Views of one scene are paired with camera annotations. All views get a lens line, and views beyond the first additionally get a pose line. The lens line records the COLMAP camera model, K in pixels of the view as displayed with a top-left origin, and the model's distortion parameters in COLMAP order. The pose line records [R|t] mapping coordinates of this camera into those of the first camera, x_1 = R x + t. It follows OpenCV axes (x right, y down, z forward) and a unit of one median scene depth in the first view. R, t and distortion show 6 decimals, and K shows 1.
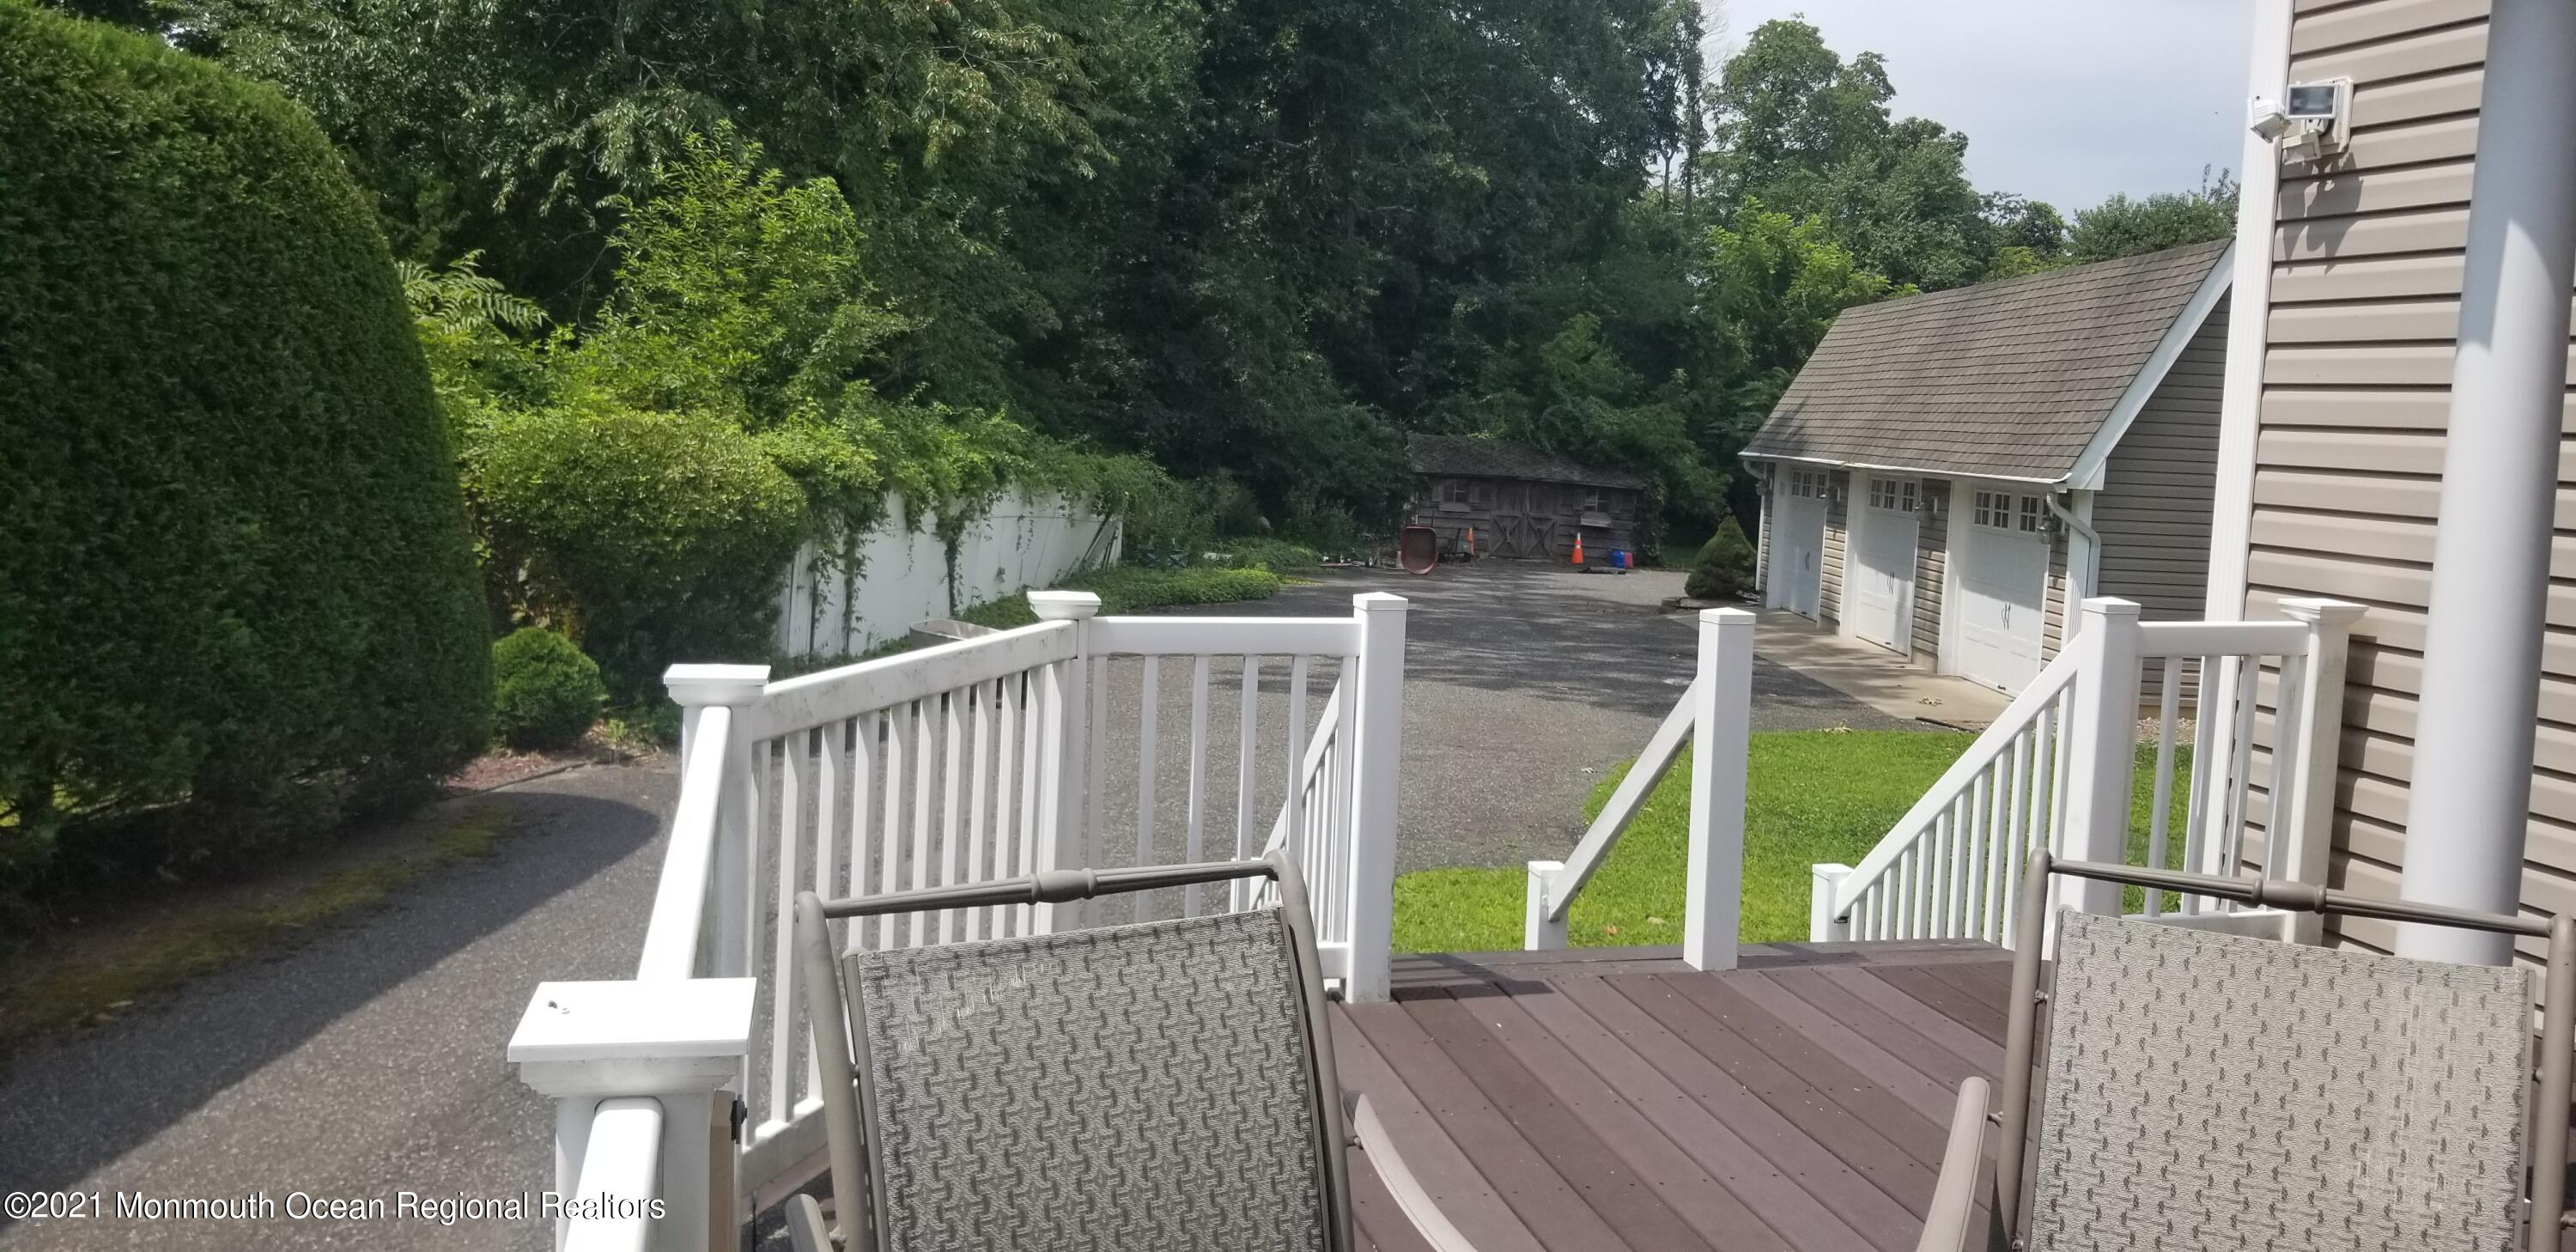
lens RADIAL K [[2019.3, 0, 1247.2], [0, 2019.3, 575.9], [0, 0, 1]] dist [0.075459, -0.147345]
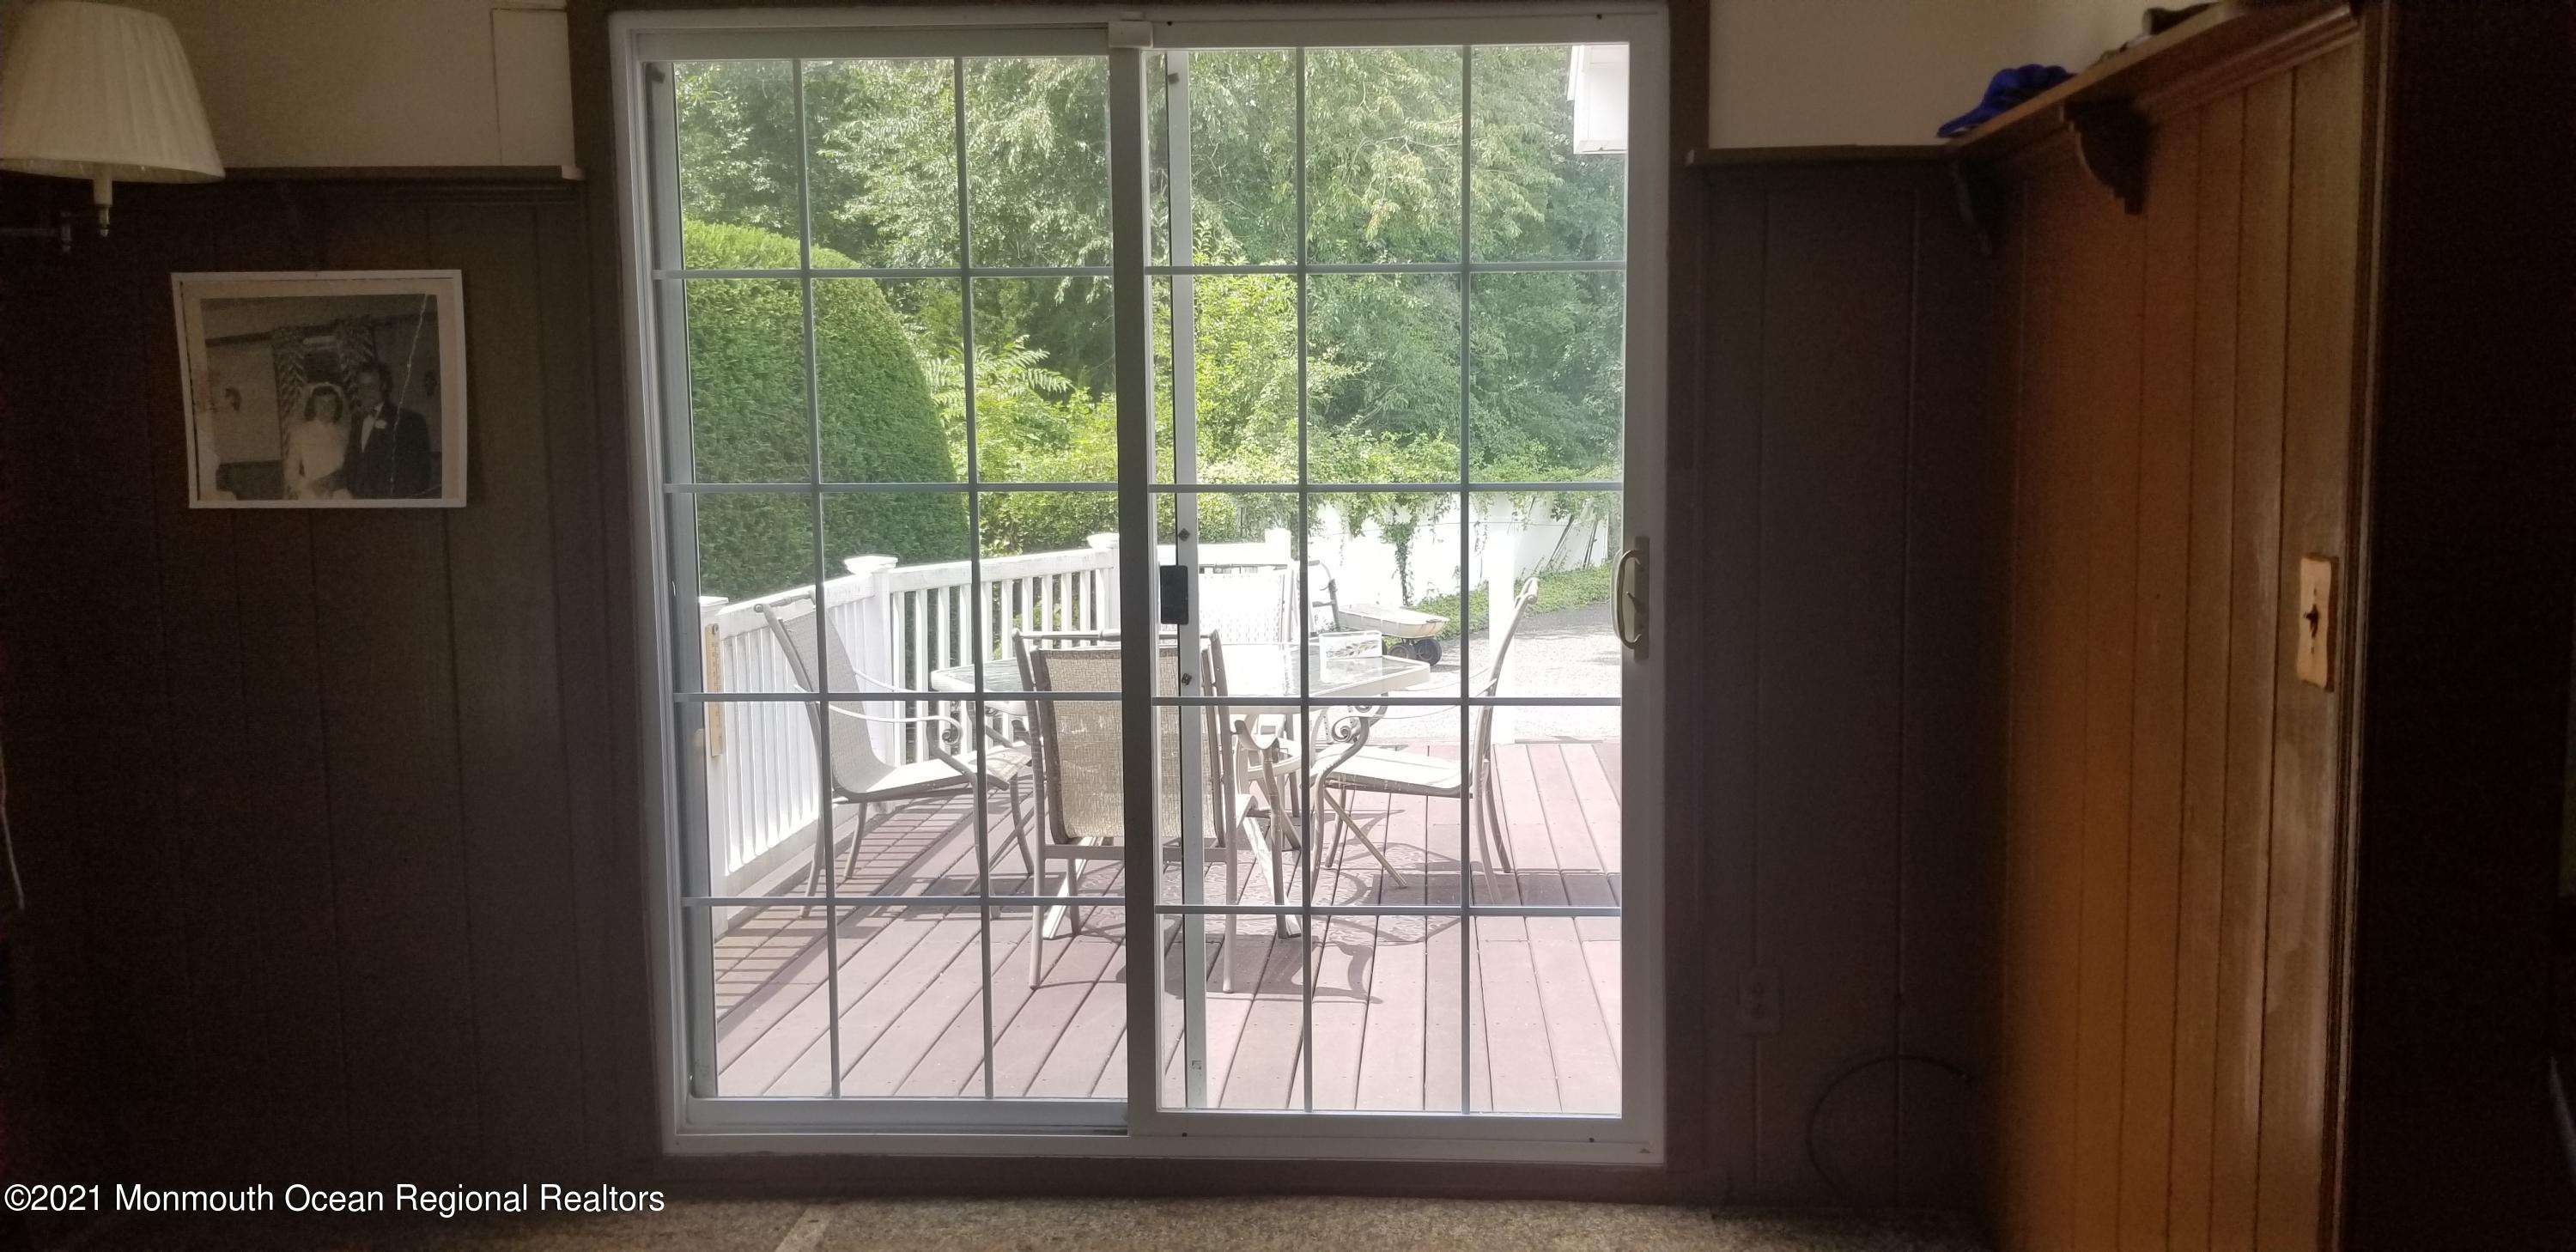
lens RADIAL K [[2019.4, 0, 1288.0], [0, 2019.4, 626.0], [0, 0, 1]] dist [0.096171, -0.214923]
pose [[0.952721, -0.019941, -0.303190, 0.337319], [0.023978, 0.999666, 0.009600, 0.040923], [0.302898, -0.016416, 0.952882, -0.402130]]
